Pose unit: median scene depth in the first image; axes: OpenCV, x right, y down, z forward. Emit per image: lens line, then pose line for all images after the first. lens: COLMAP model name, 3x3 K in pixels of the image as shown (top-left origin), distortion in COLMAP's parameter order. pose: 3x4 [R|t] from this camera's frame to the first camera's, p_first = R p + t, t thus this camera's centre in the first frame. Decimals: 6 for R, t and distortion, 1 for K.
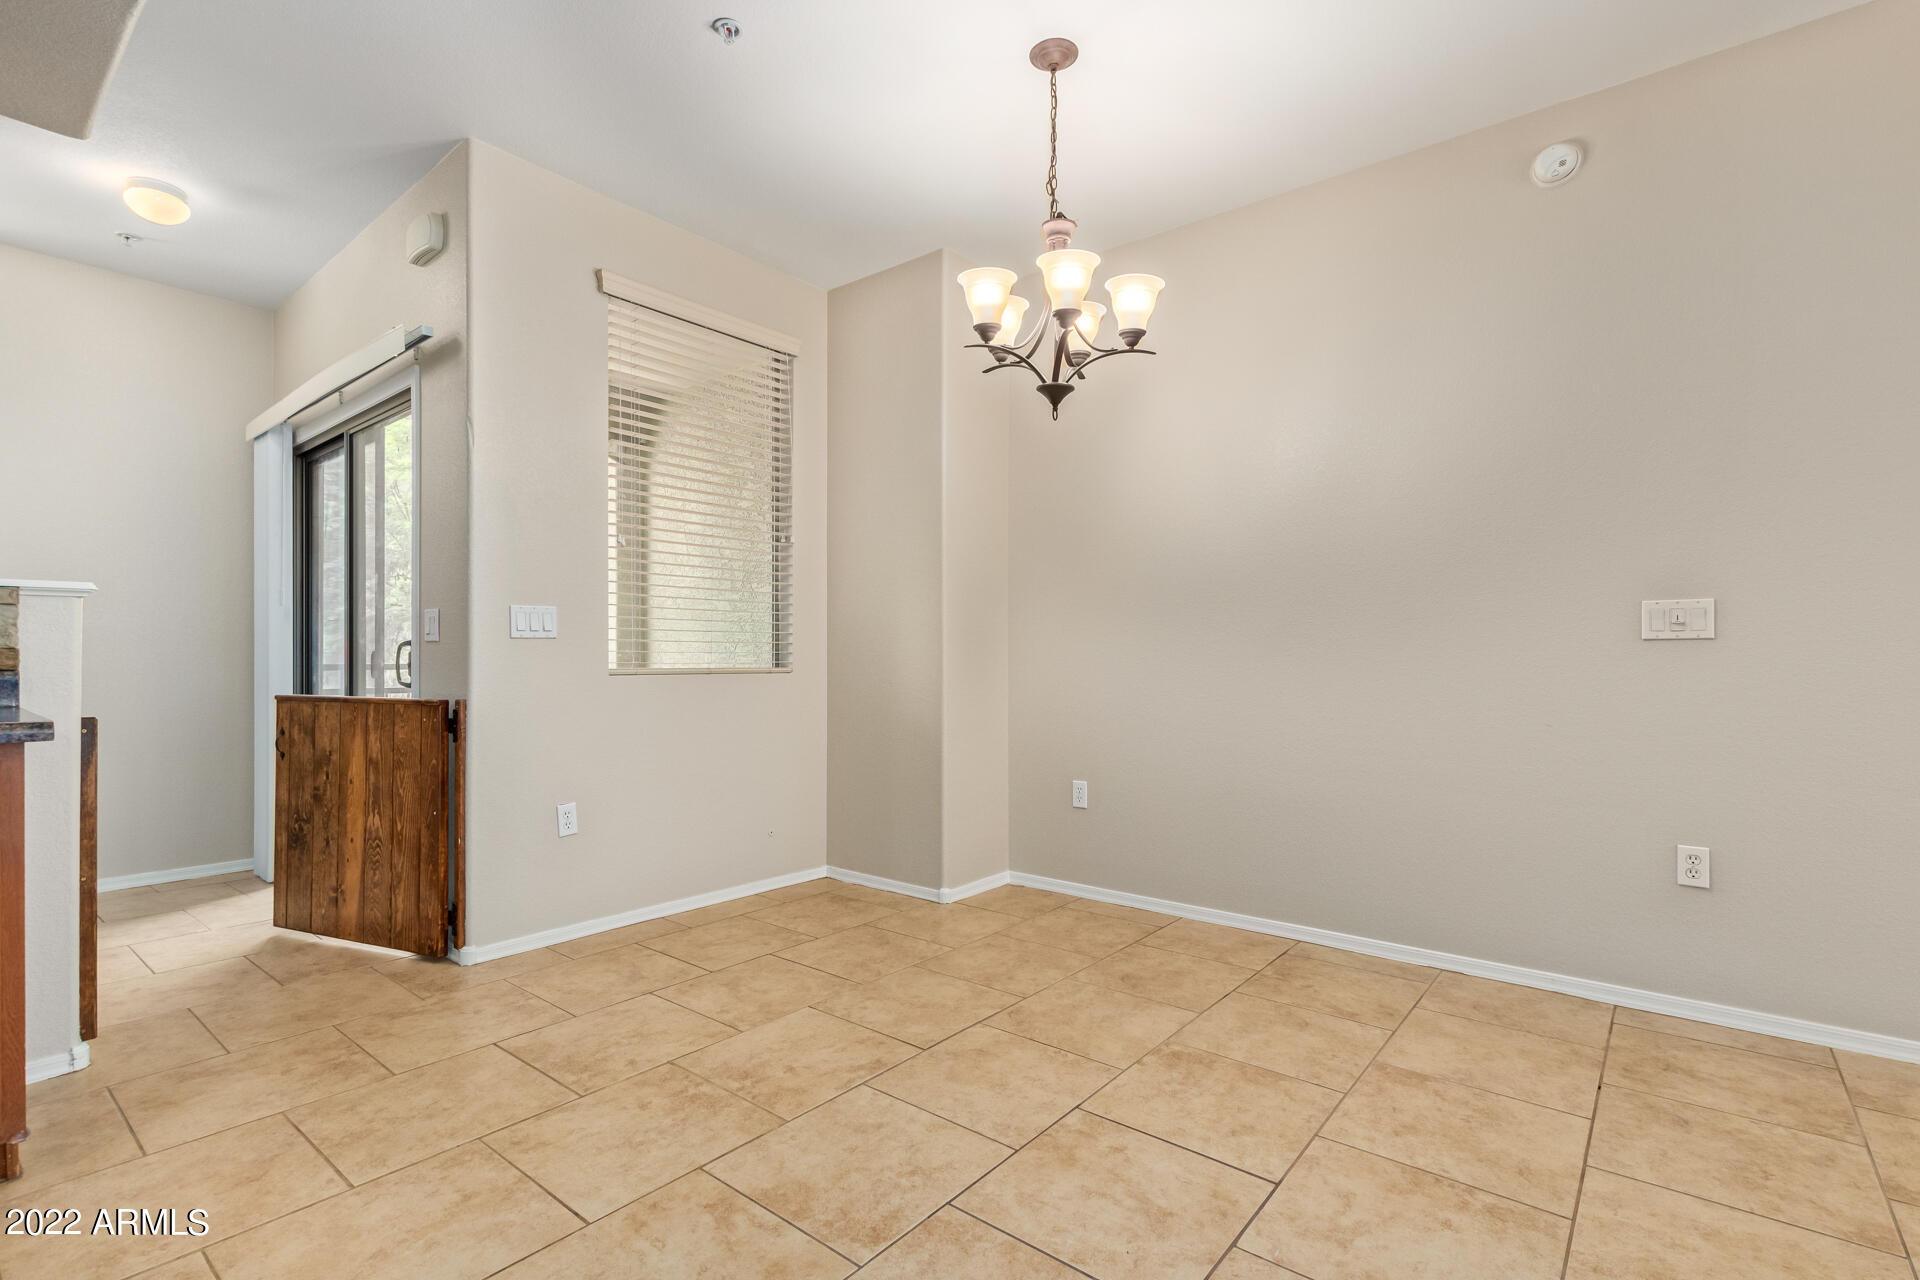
lens RADIAL K [[883.9, 0, 964.4], [0, 883.9, 663.6], [0, 0, 1]] dist [0.008608, -0.004066]
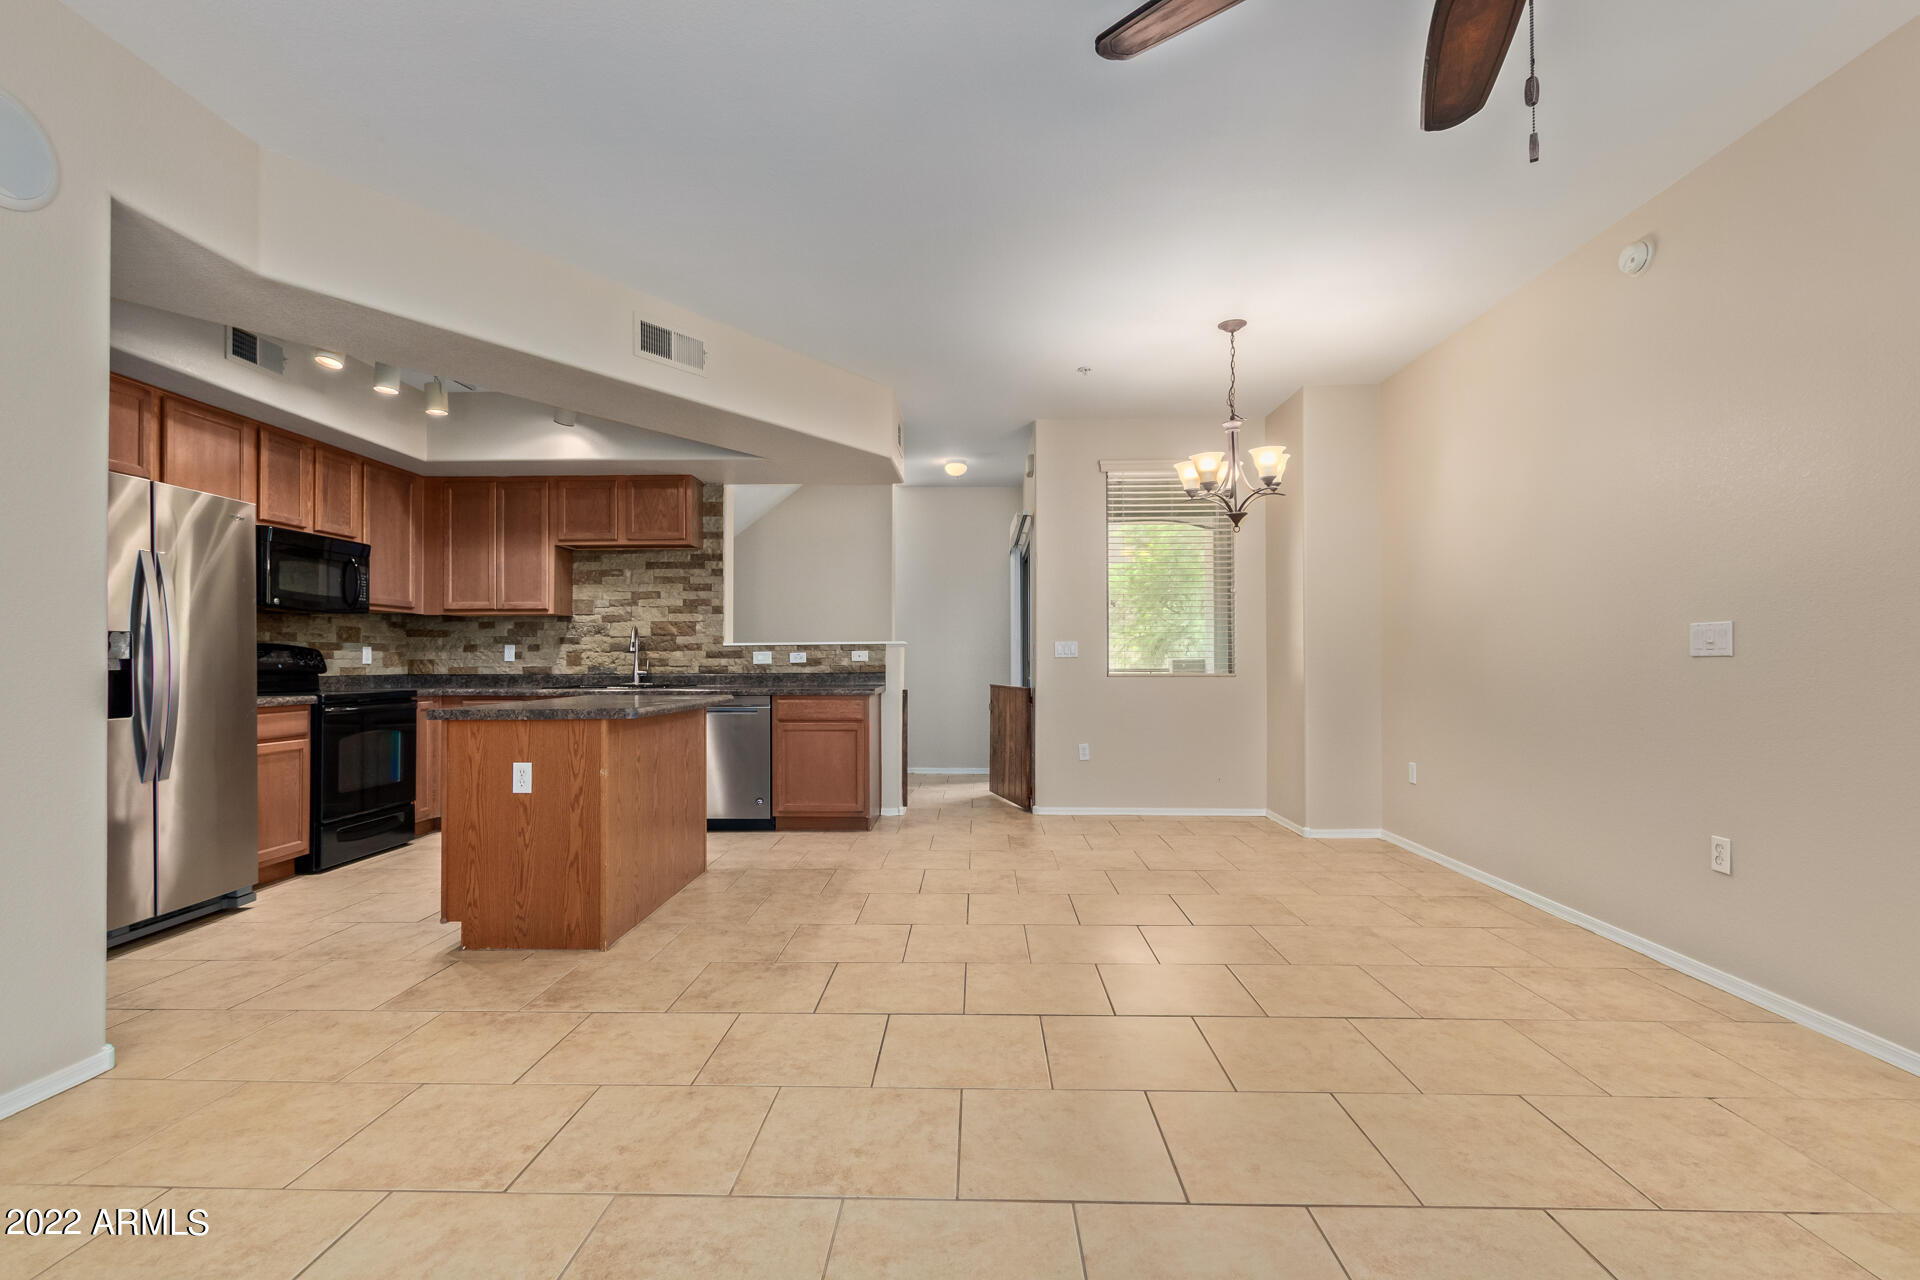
lens RADIAL K [[883.9, 0, 957.9], [0, 883.9, 653.7], [0, 0, 1]] dist [0.008608, -0.004066]
pose [[0.608878, -0.009747, -0.793204, 1.039801], [-0.001804, 0.999905, -0.013671, -0.010805], [0.793261, 0.009755, 0.608803, -0.436767]]
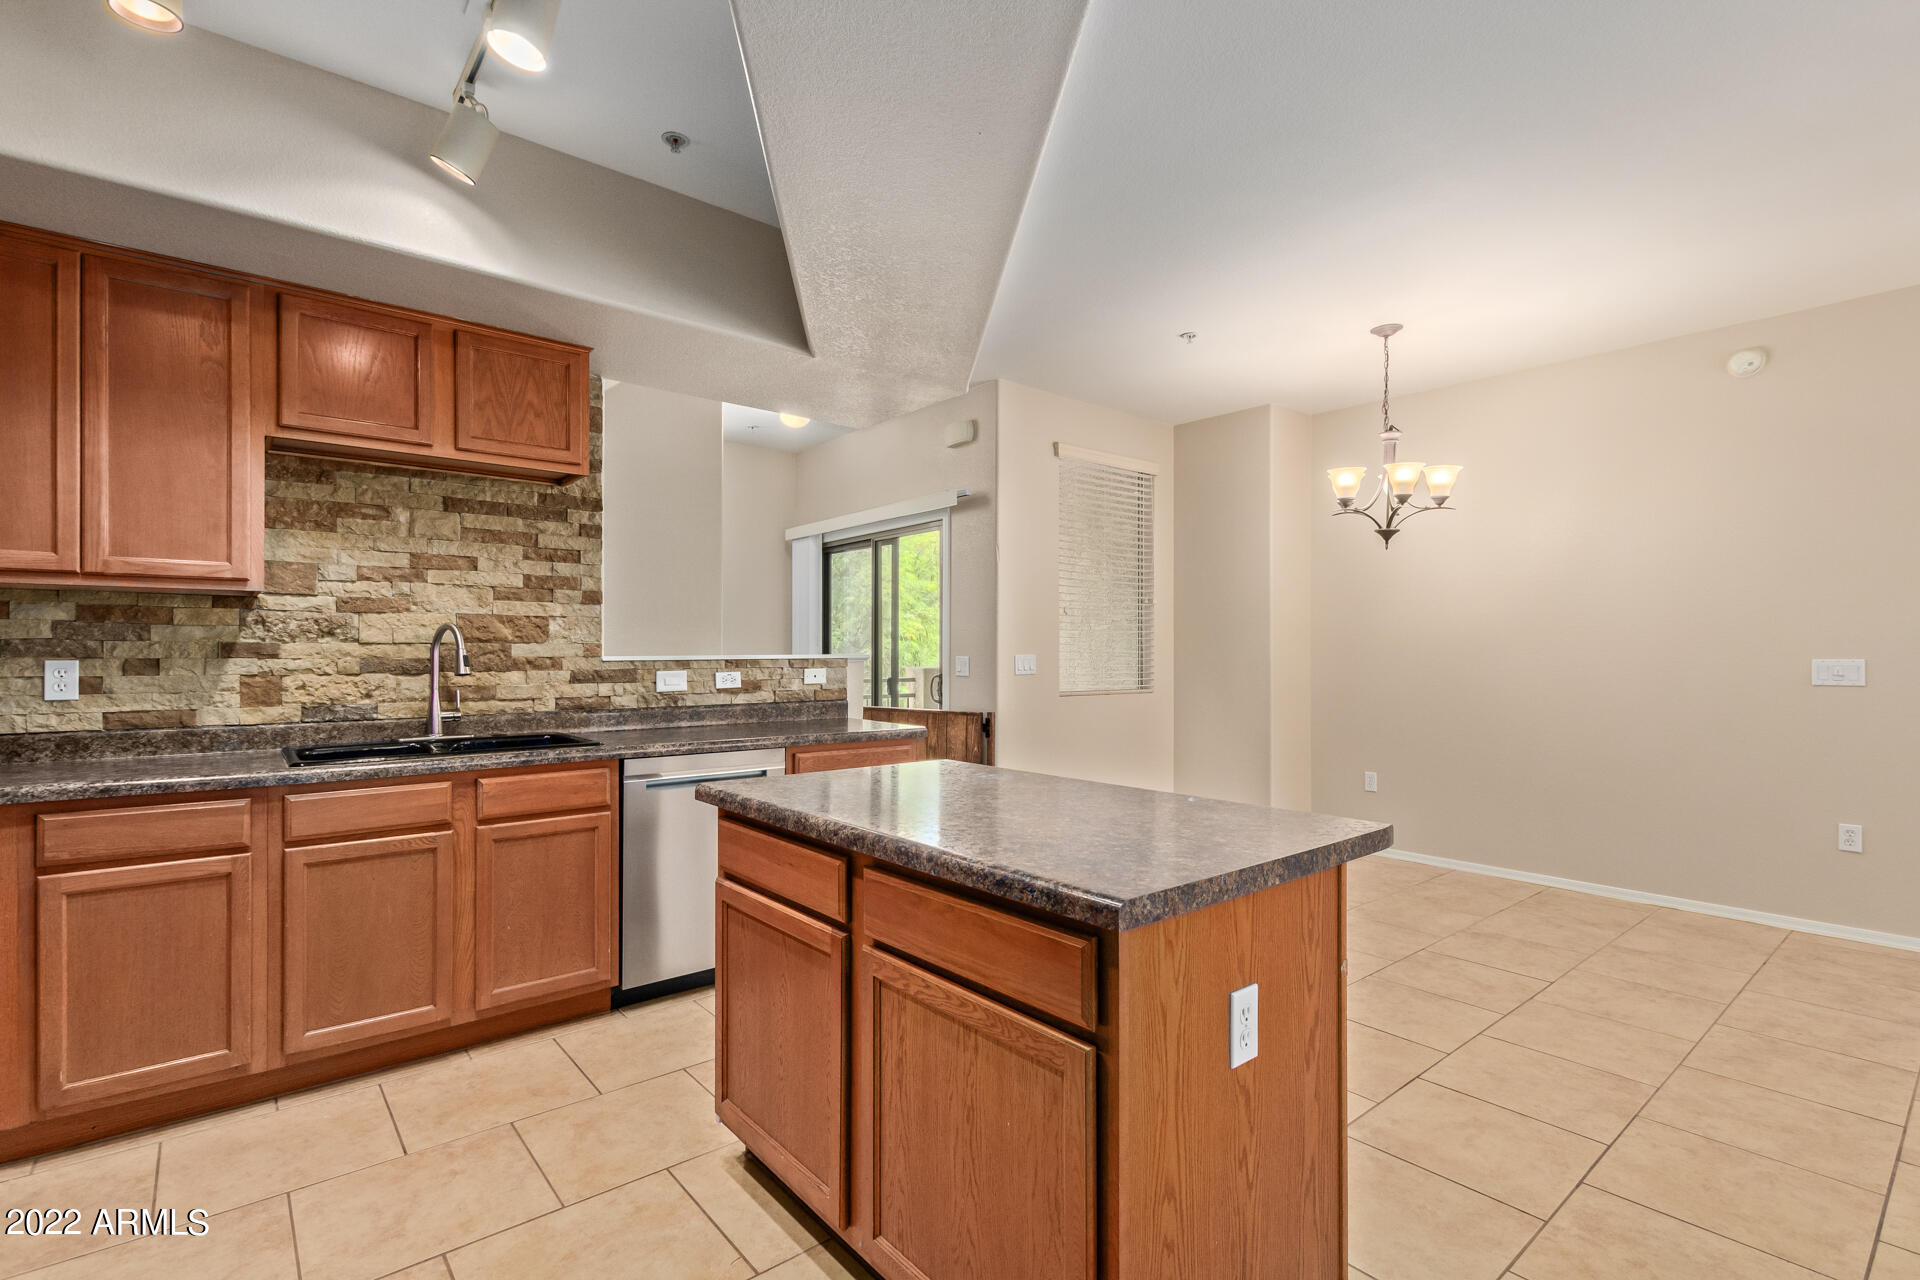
lens RADIAL K [[883.9, 0, 961.9], [0, 883.9, 646.7], [0, 0, 1]] dist [0.008608, -0.004066]
pose [[0.981357, -0.001994, -0.192186, -0.322488], [-0.000855, 0.999891, -0.014741, -0.061892], [0.192194, 0.014630, 0.981248, -0.690263]]
